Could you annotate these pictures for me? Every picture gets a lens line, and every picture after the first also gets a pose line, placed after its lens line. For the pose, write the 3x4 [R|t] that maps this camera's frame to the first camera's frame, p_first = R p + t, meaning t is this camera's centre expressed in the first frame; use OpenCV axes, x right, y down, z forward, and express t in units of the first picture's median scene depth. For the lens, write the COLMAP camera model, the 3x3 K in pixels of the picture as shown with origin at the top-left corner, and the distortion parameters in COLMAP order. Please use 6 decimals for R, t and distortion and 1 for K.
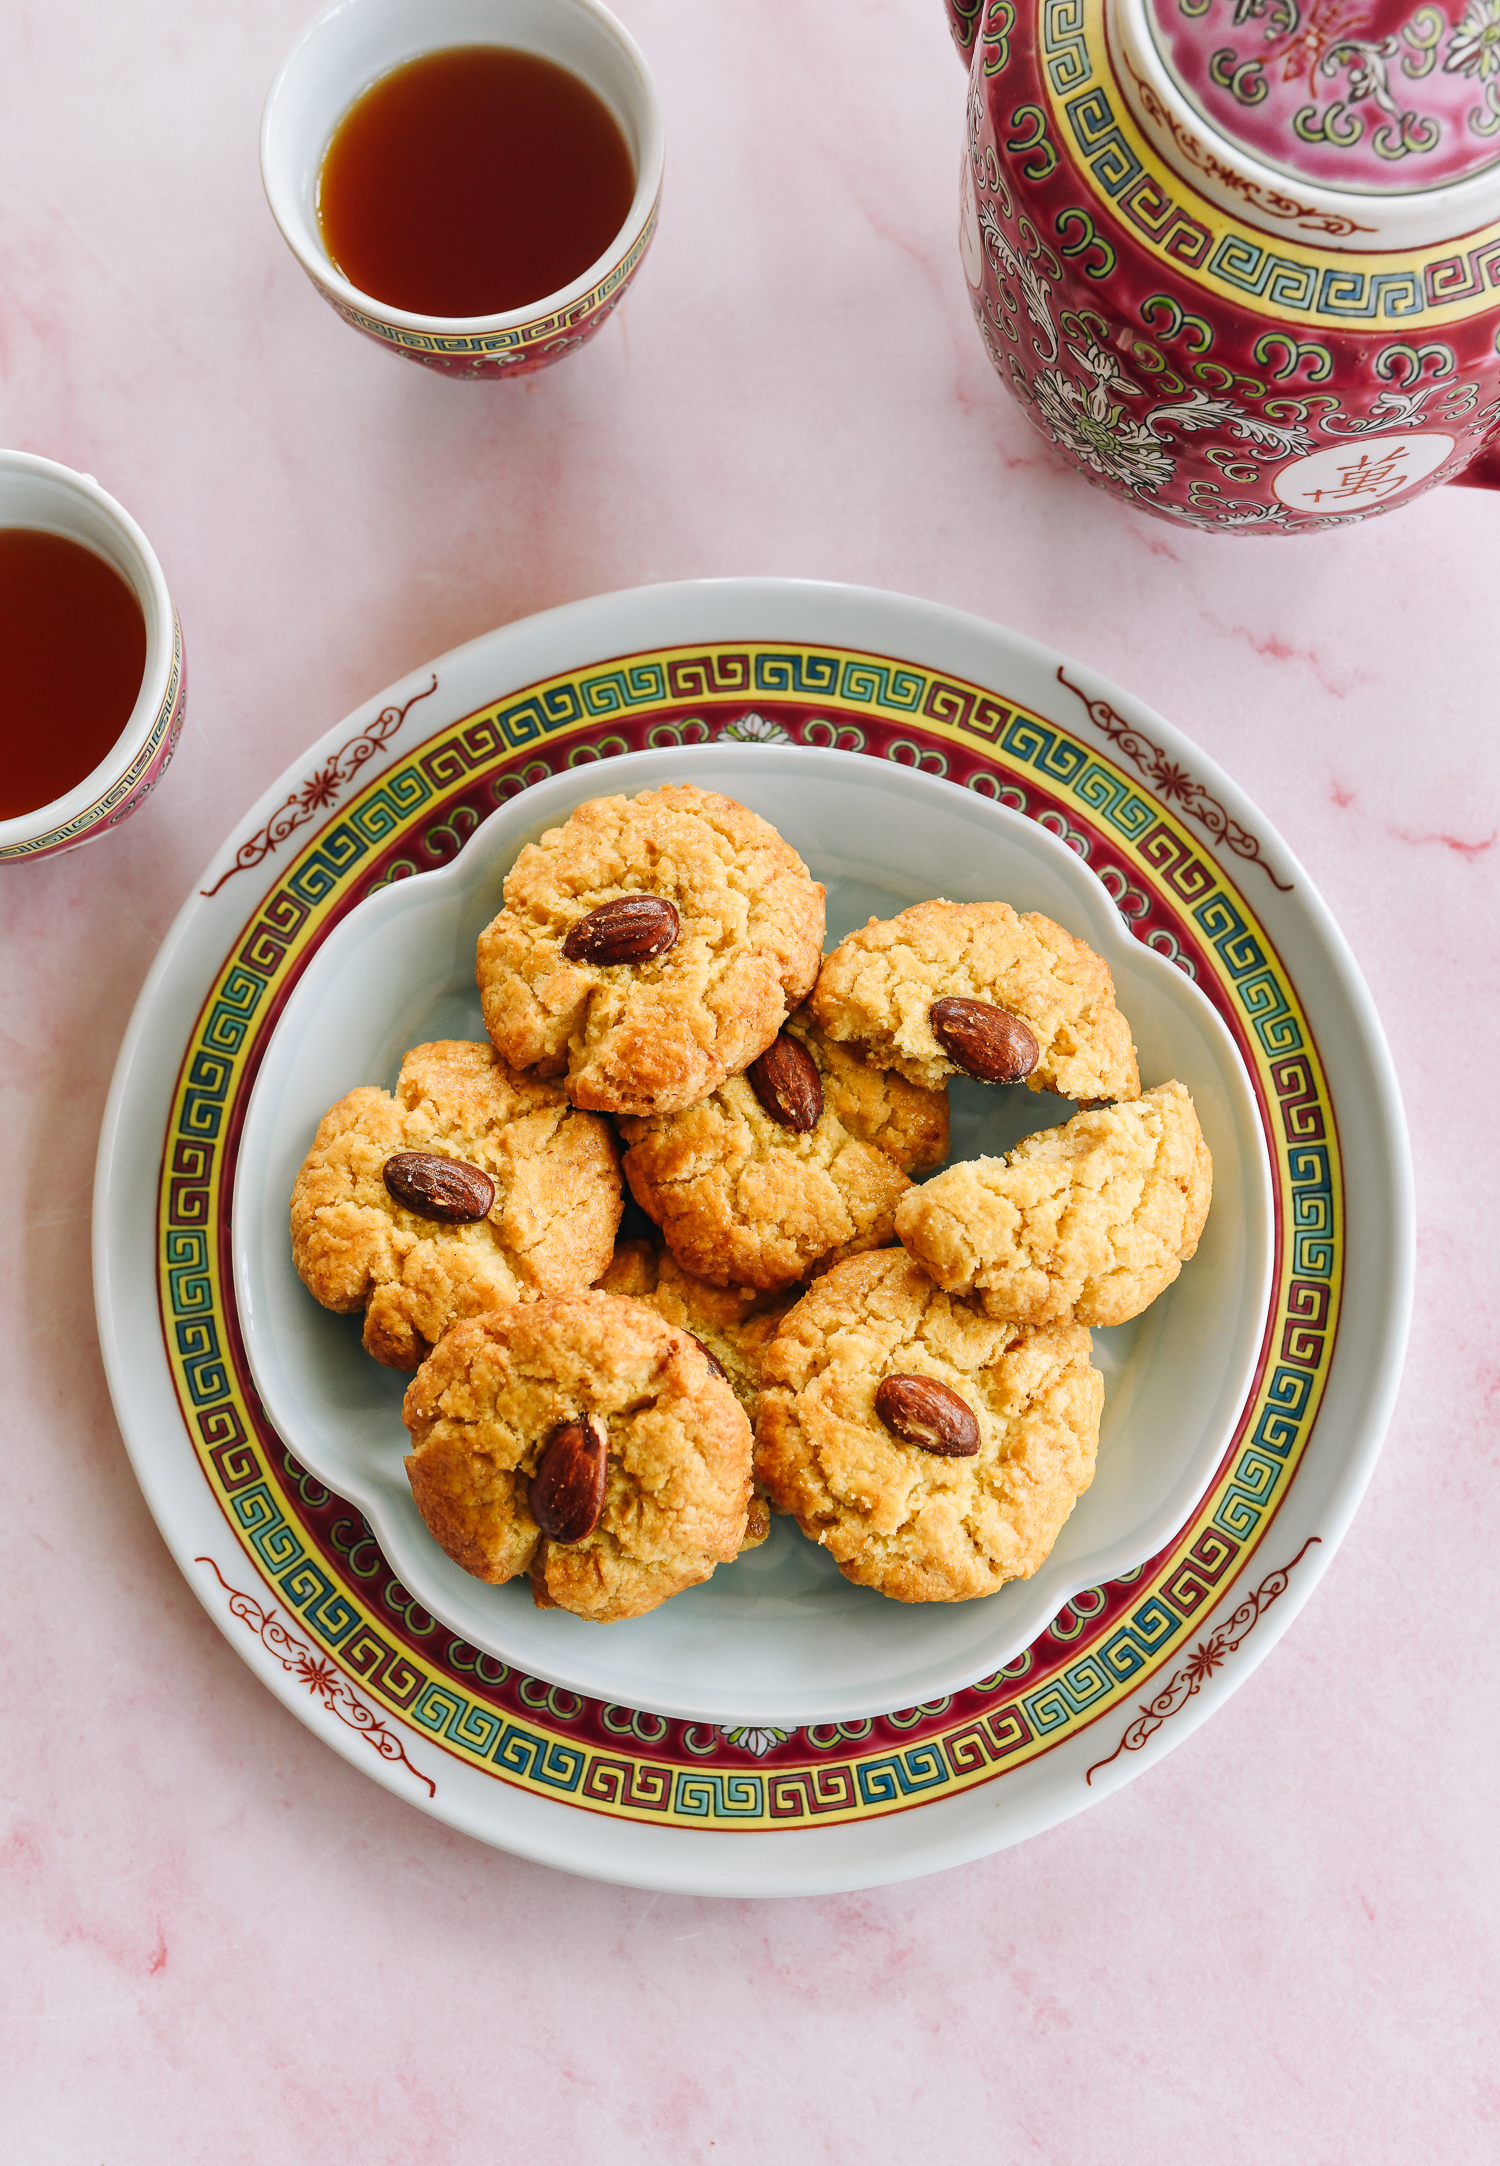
lens RADIAL K [[2428.2, 0, 750.0], [0, 2428.2, 1083.0], [0, 0, 1]] dist [-0.040818, -0.005430]
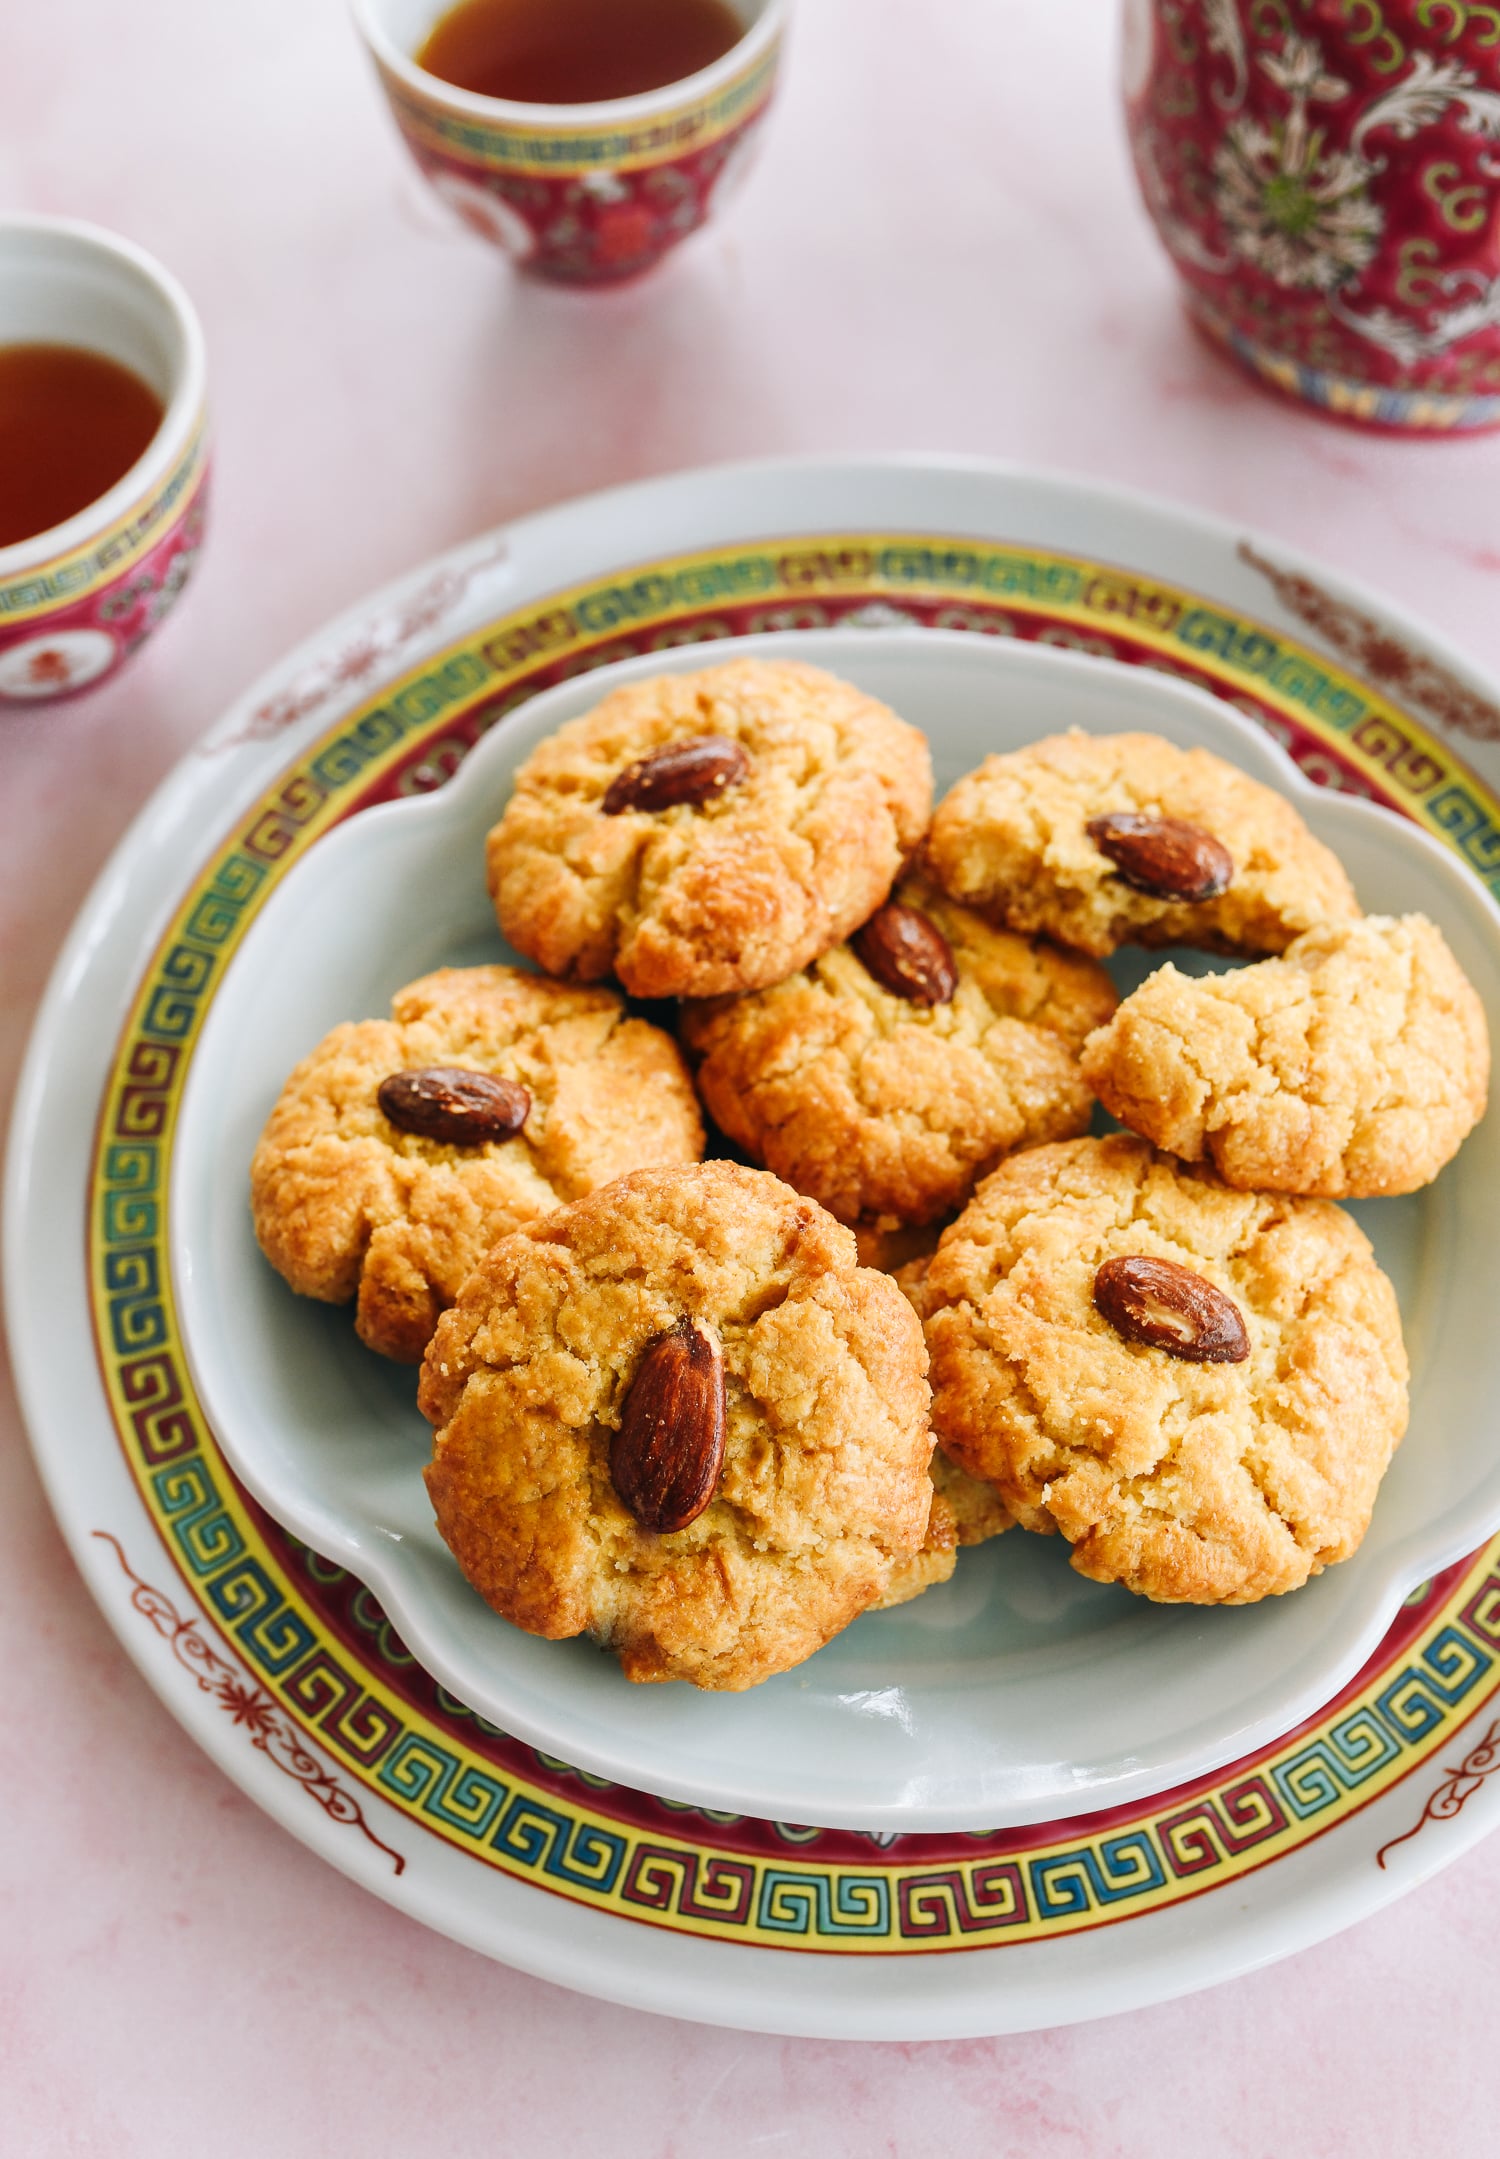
lens RADIAL K [[2420.3, 0, 750.0], [0, 2420.3, 1079.5], [0, 0, 1]] dist [-0.040818, -0.005430]
pose [[0.995581, -0.081977, 0.045806, -0.074513], [0.093106, 0.925256, -0.367740, 0.321840], [-0.012237, 0.370380, 0.928800, 0.328114]]
